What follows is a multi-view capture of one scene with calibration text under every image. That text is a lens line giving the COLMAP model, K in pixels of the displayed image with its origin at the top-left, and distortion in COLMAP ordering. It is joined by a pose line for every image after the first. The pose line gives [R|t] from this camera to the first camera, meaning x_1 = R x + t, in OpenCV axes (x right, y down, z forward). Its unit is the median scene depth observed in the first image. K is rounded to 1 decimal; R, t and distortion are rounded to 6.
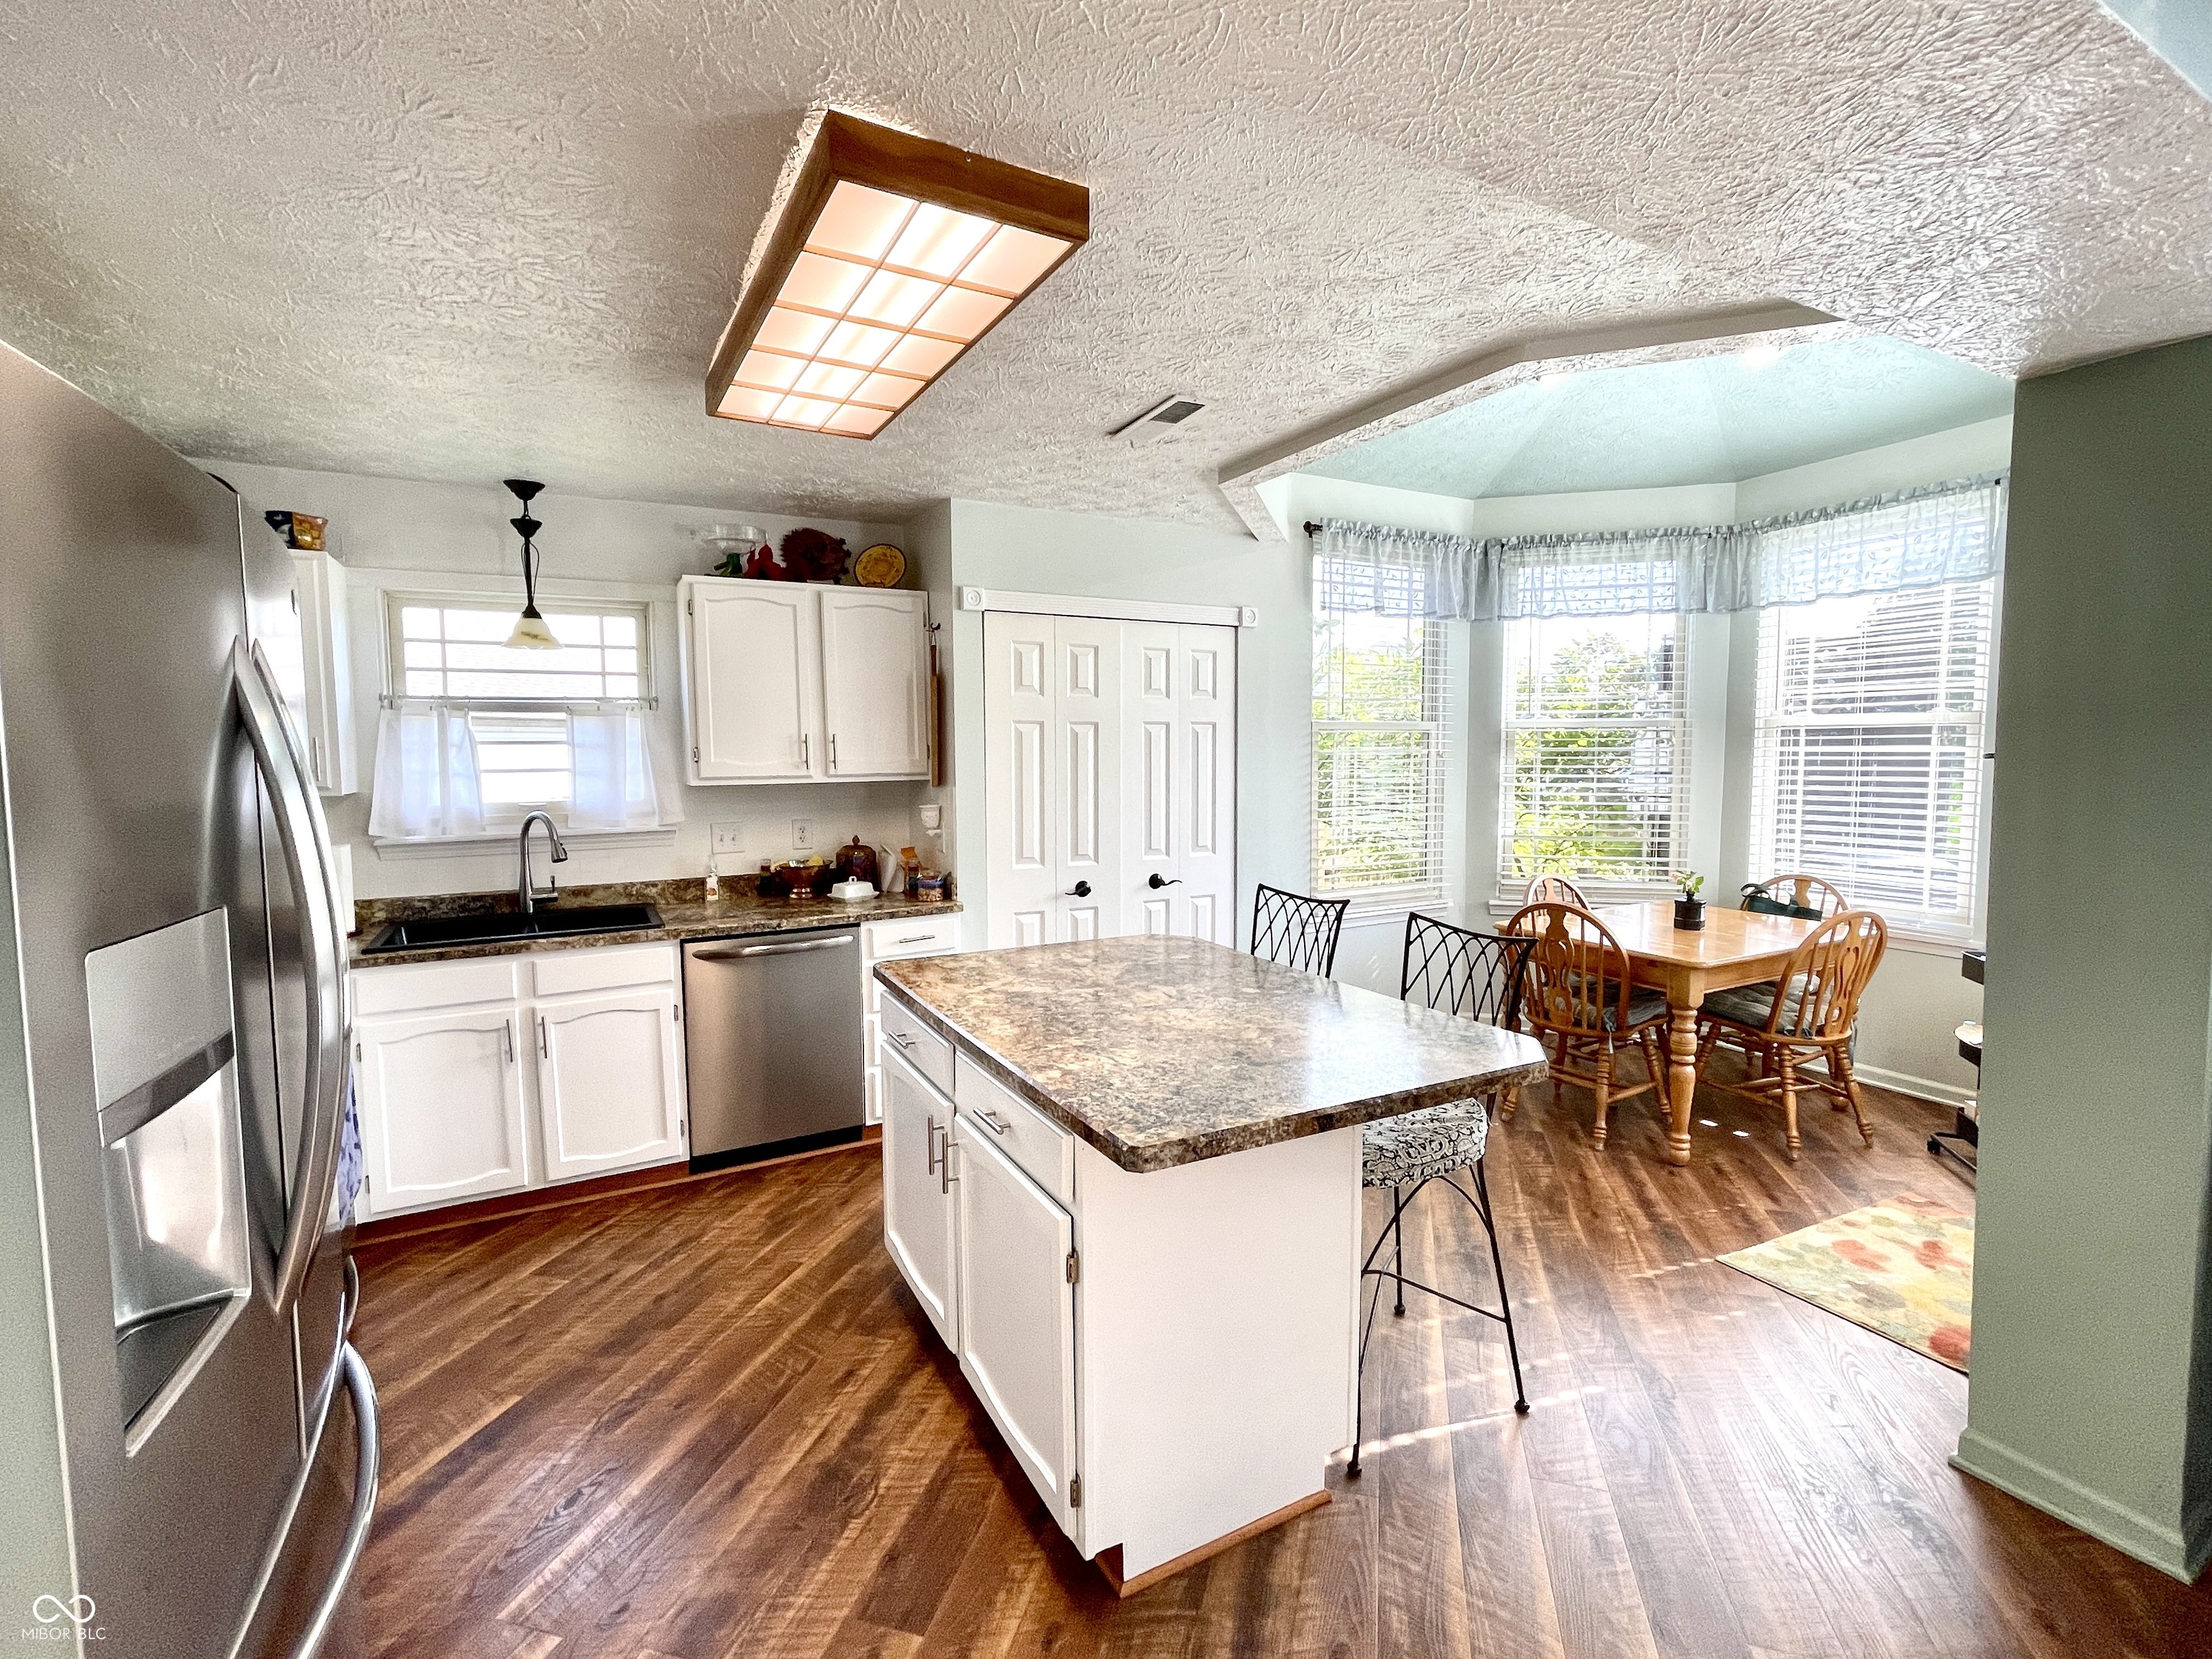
lens RADIAL K [[986.8, 0, 1101.4], [0, 986.8, 825.2], [0, 0, 1]] dist [0.004757, -0.000011]
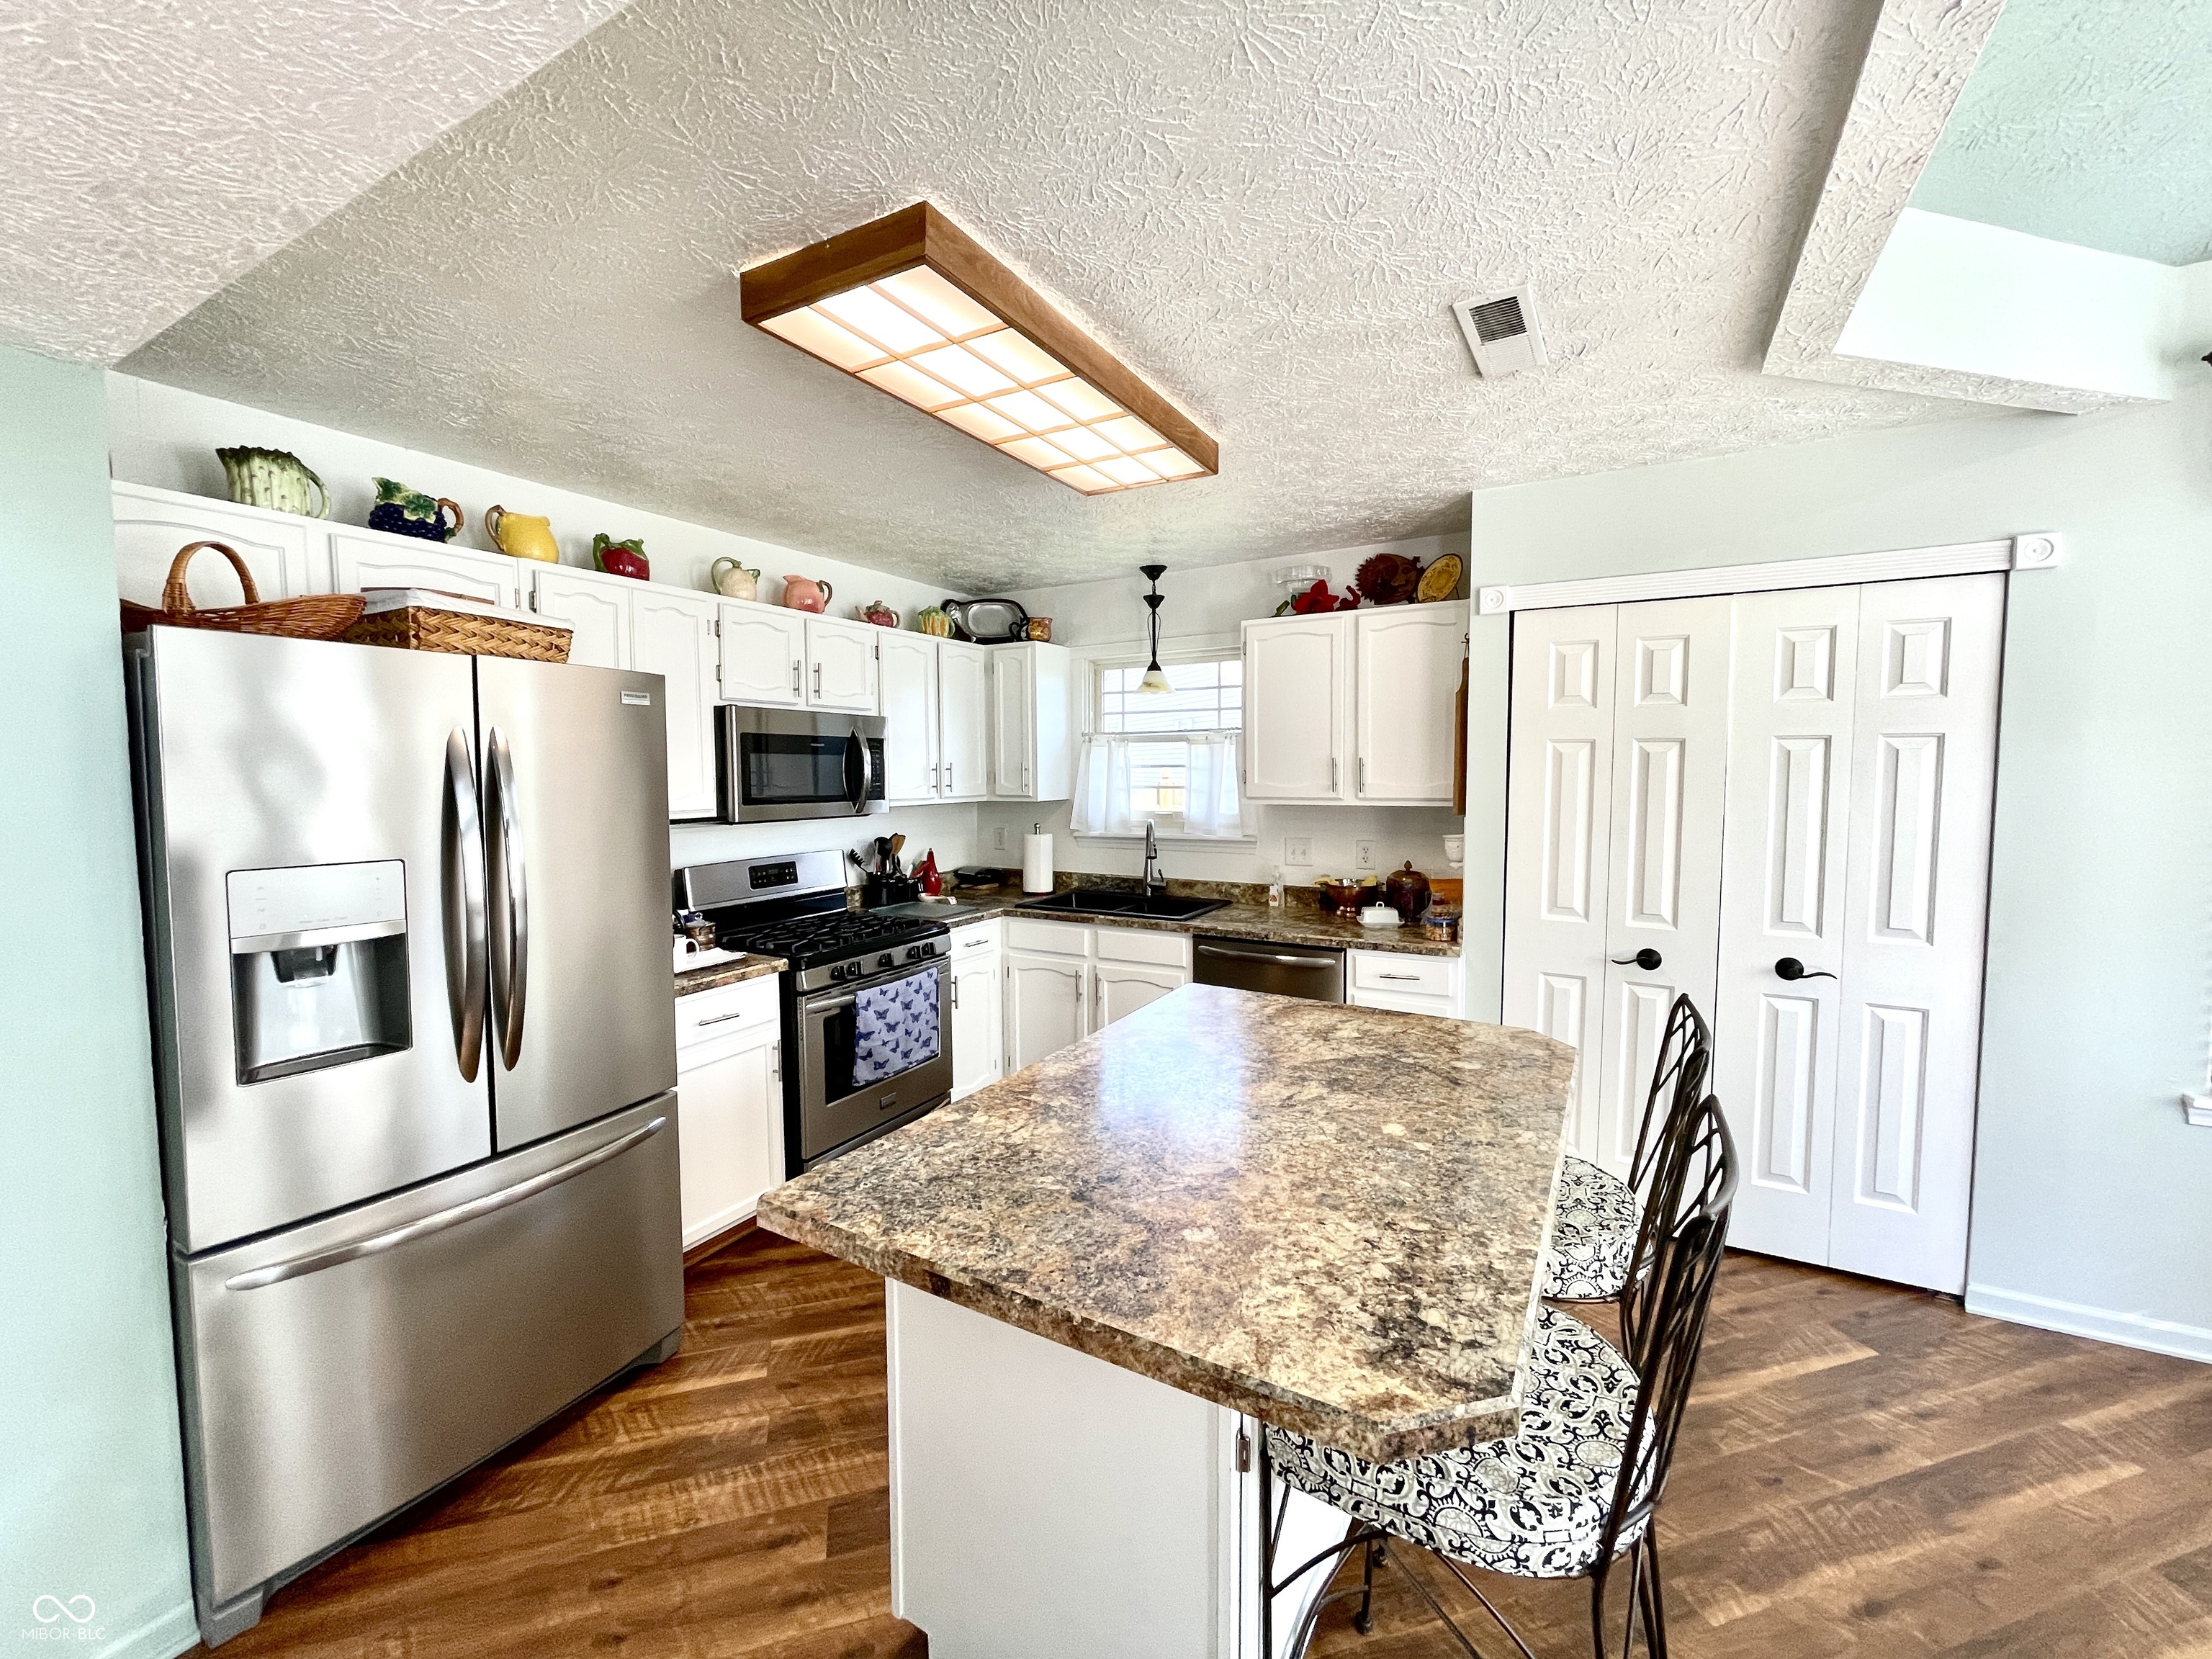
lens RADIAL K [[887.2, 0, 1111.0], [0, 887.2, 825.6], [0, 0, 1]] dist [0.001600, -0.000865]
pose [[0.535618, 0.060889, -0.842263, 0.360529], [-0.064299, 0.997442, 0.031217, -0.035667], [0.842009, 0.037436, 0.538163, 0.307011]]
